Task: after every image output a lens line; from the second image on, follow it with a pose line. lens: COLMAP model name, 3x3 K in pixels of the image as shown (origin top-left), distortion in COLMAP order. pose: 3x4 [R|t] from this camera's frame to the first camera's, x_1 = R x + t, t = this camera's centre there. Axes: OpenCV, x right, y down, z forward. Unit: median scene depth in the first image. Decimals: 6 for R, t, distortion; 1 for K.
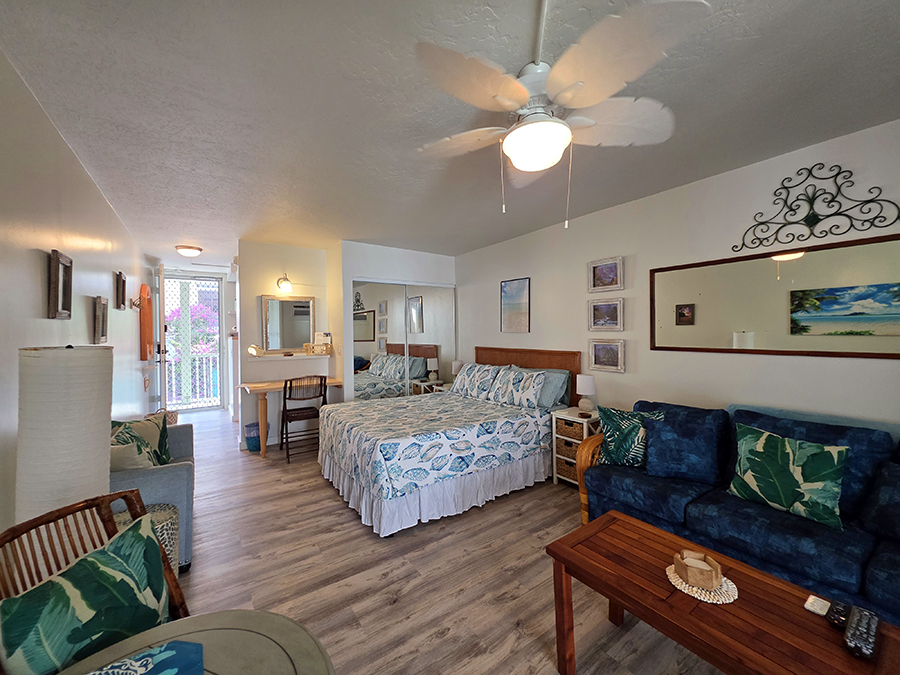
lens RADIAL K [[358.9, 0, 450.0], [0, 358.9, 337.5], [0, 0, 1]] dist [0.013432, 0.000162]
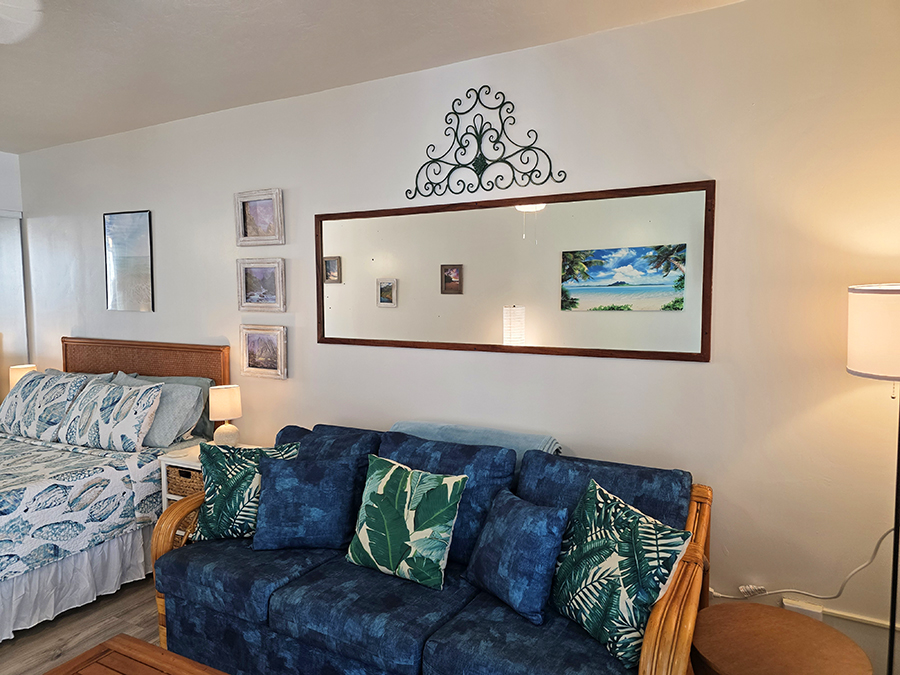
lens RADIAL K [[606.7, 0, 450.0], [0, 606.7, 337.5], [0, 0, 1]] dist [0.088657, -0.068288]
pose [[0.904567, -0.025995, 0.425538, 0.377739], [0.002572, 0.998454, 0.055525, -0.041883], [-0.426324, -0.049132, 0.903235, -0.085785]]
